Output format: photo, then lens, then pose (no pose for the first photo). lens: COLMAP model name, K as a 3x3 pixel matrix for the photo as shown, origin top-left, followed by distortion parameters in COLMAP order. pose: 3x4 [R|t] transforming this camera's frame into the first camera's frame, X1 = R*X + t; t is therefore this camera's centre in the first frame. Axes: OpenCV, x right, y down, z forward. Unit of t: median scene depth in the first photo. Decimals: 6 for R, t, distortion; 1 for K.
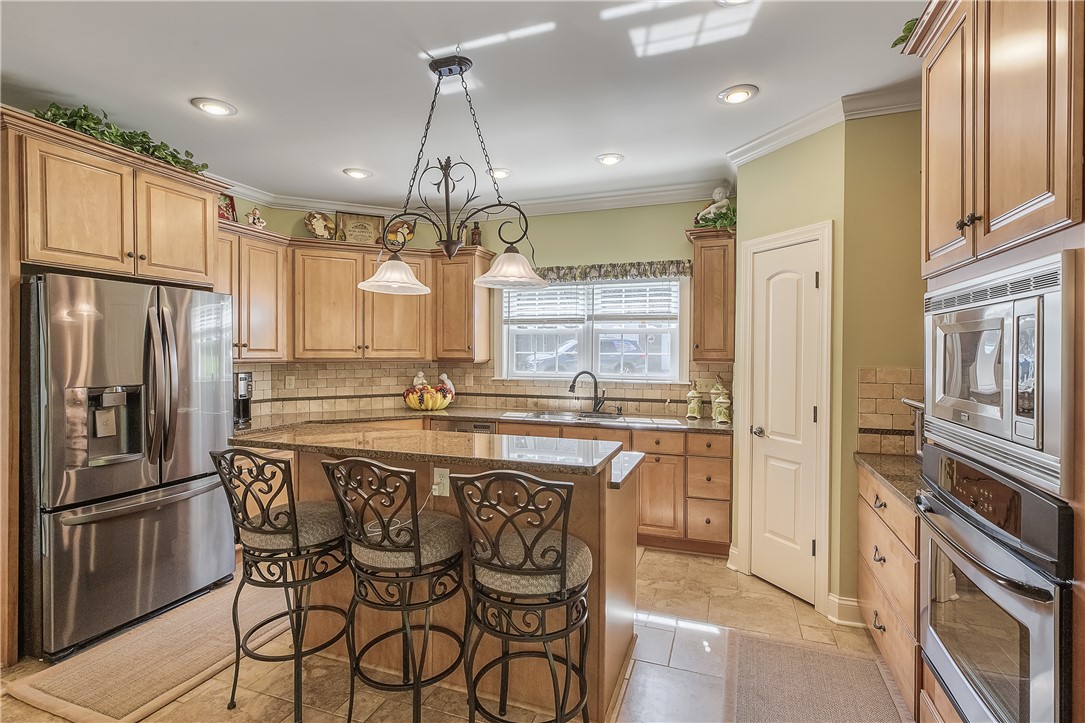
lens RADIAL K [[504.0, 0, 552.8], [0, 504.0, 360.7], [0, 0, 1]] dist [-0.005452, 0.000302]
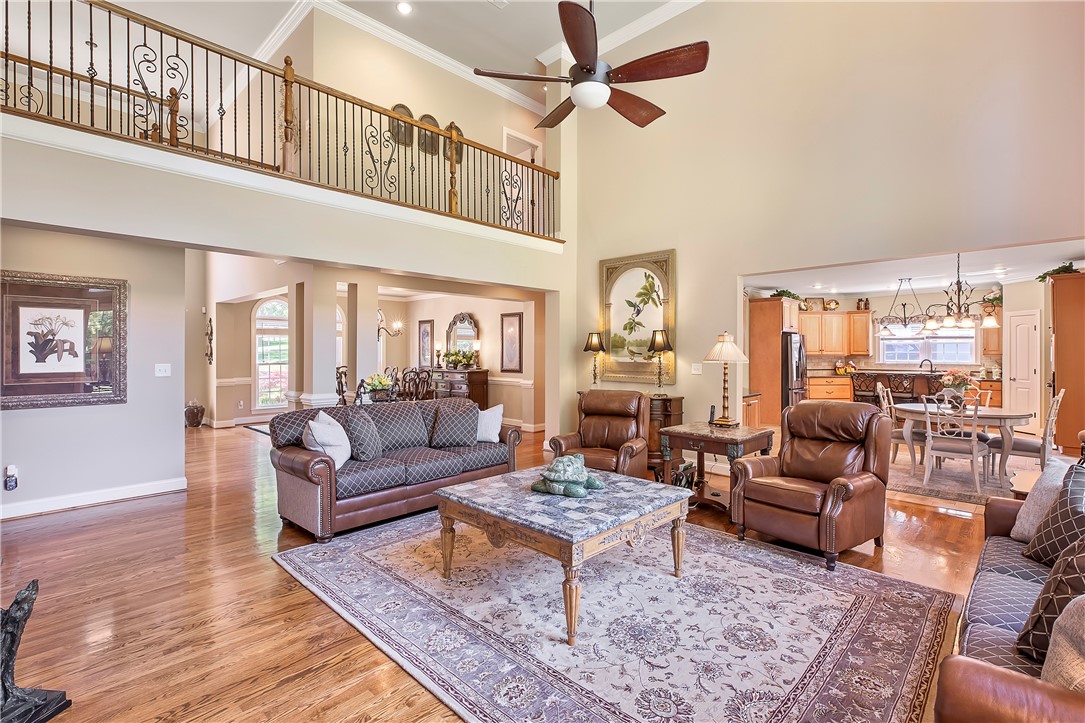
lens RADIAL K [[504.0, 0, 533.7], [0, 504.0, 354.3], [0, 0, 1]] dist [-0.005452, 0.000302]
pose [[0.903659, -0.003872, -0.428236, -0.642188], [-0.002894, 0.999881, -0.015147, 0.038773], [0.428243, 0.014927, 0.903540, -2.119707]]
